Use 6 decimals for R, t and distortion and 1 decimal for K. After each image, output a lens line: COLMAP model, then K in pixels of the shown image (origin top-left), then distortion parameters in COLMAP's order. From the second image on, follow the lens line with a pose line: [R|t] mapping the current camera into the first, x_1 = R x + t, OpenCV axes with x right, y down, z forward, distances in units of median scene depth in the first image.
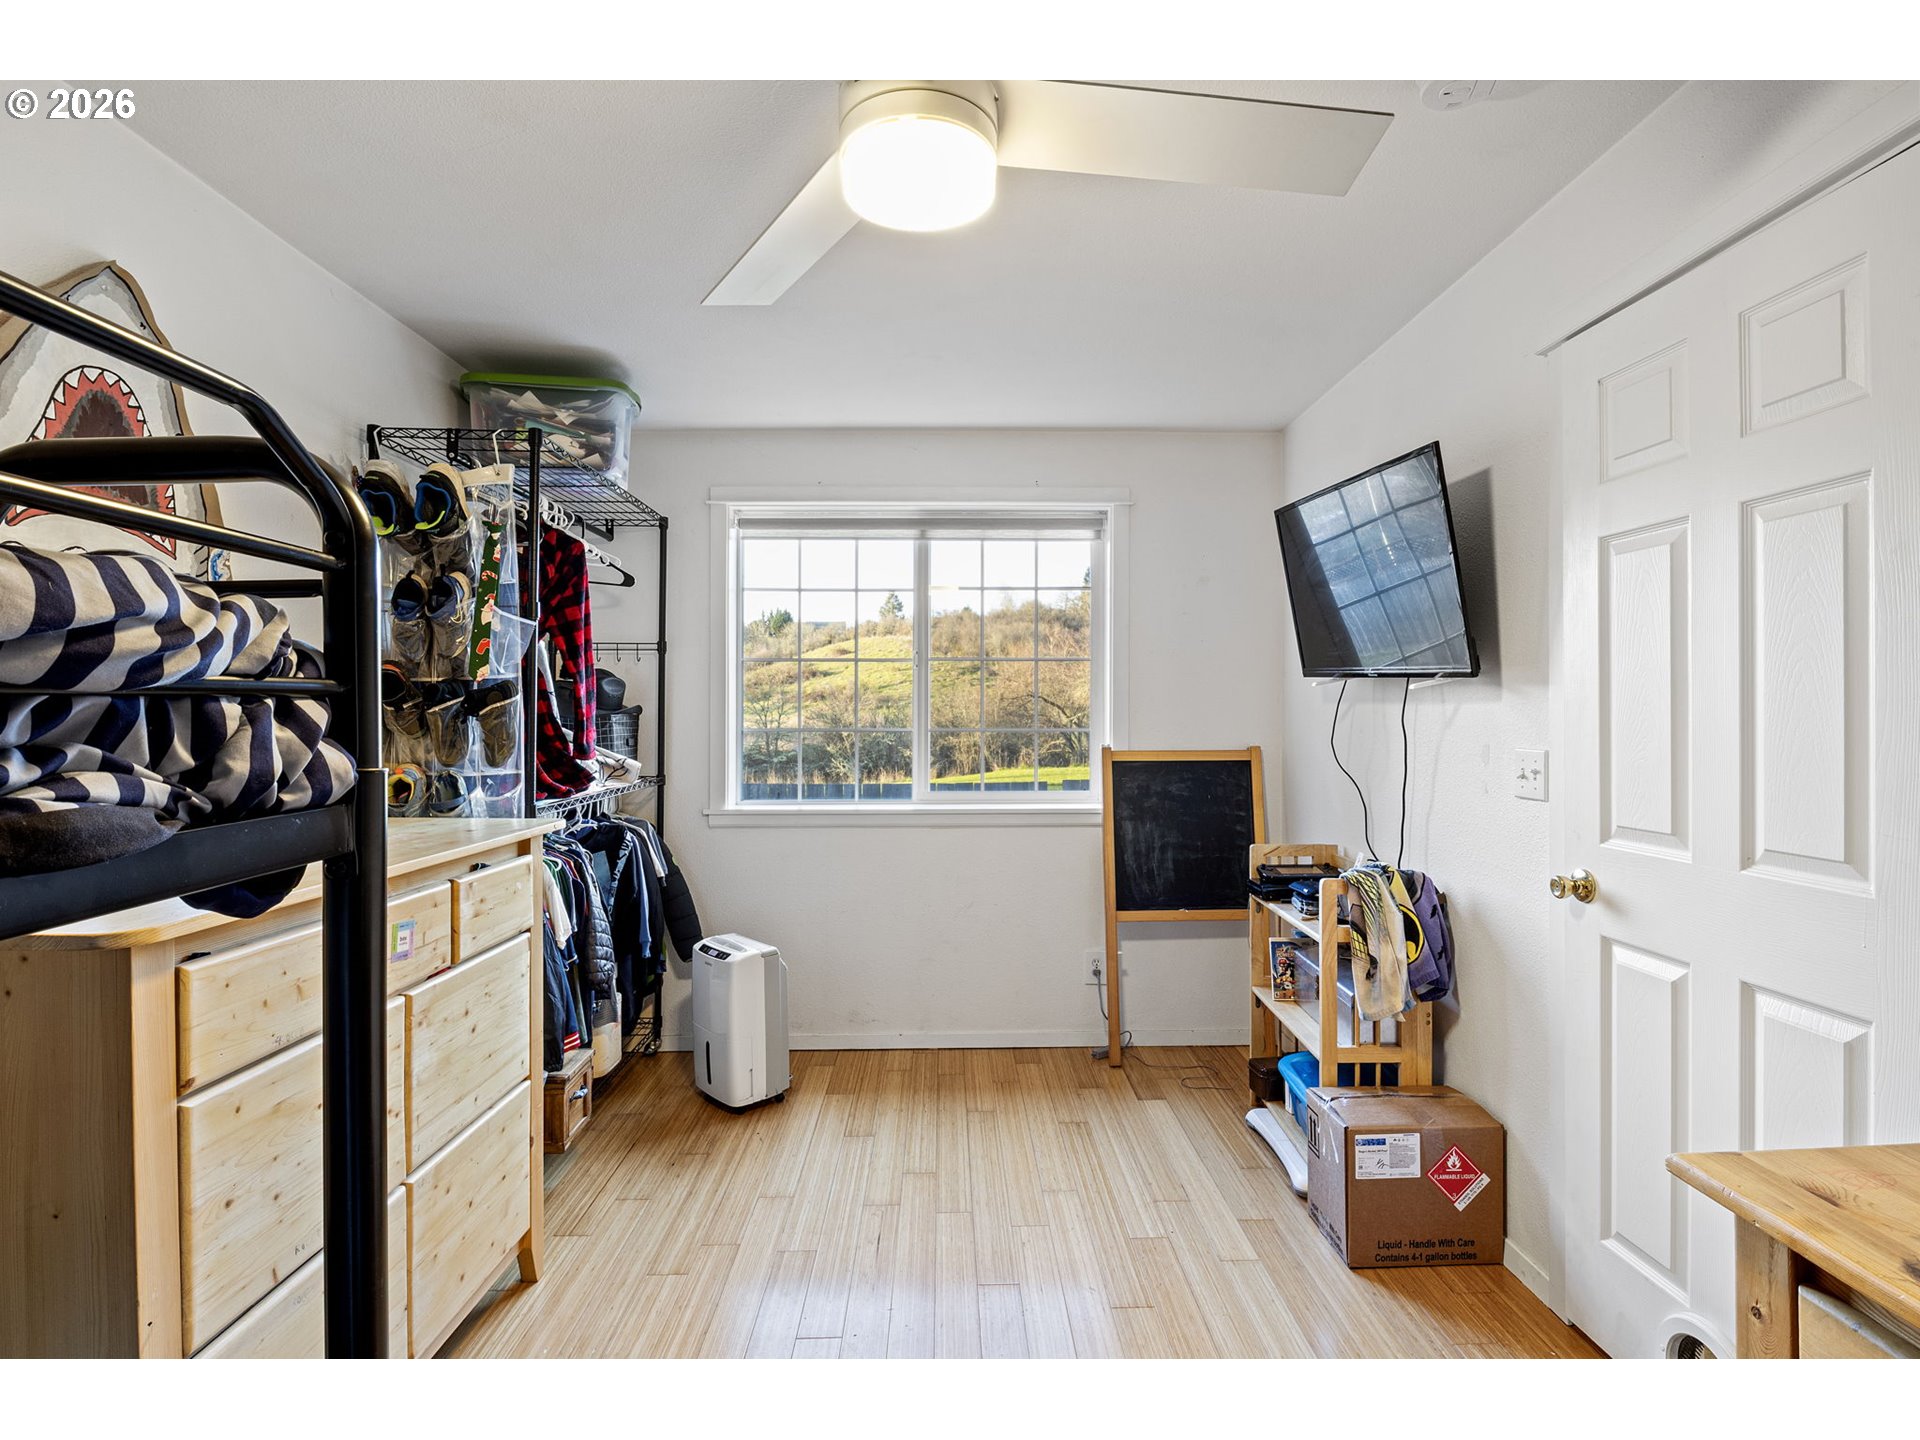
lens RADIAL K [[957.1, 0, 966.4], [0, 957.1, 715.3], [0, 0, 1]] dist [-0.009397, -0.001390]
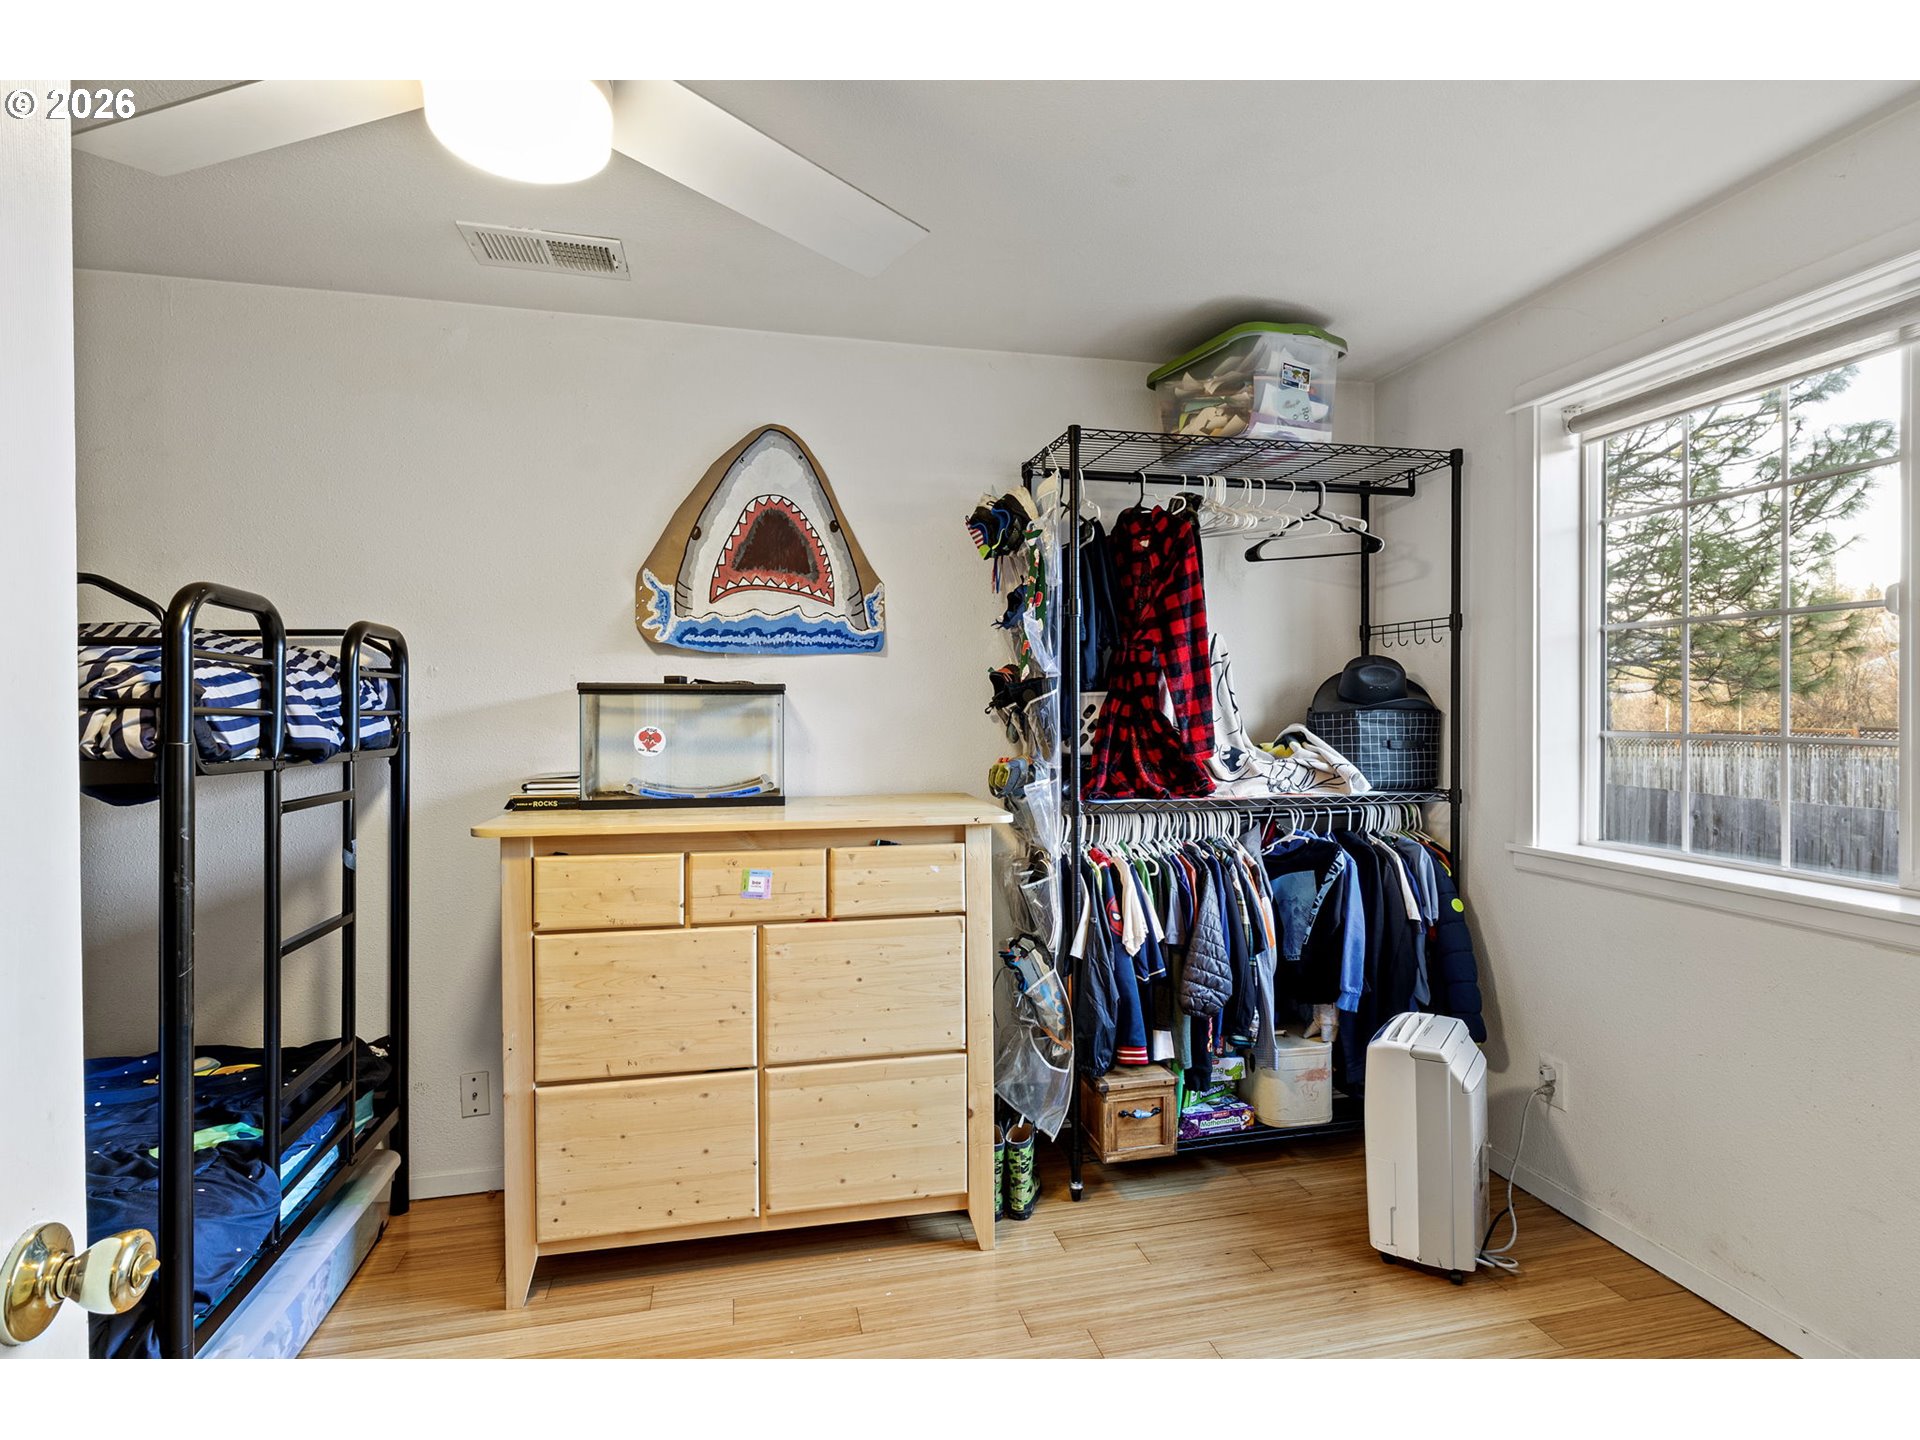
lens RADIAL K [[957.1, 0, 966.4], [0, 957.1, 715.3], [0, 0, 1]] dist [-0.009397, -0.001390]
pose [[0.206550, 0.006603, -0.978414, 0.427900], [0.000884, 0.999976, 0.006935, -0.002990], [0.978436, -0.002298, 0.206539, 0.575182]]
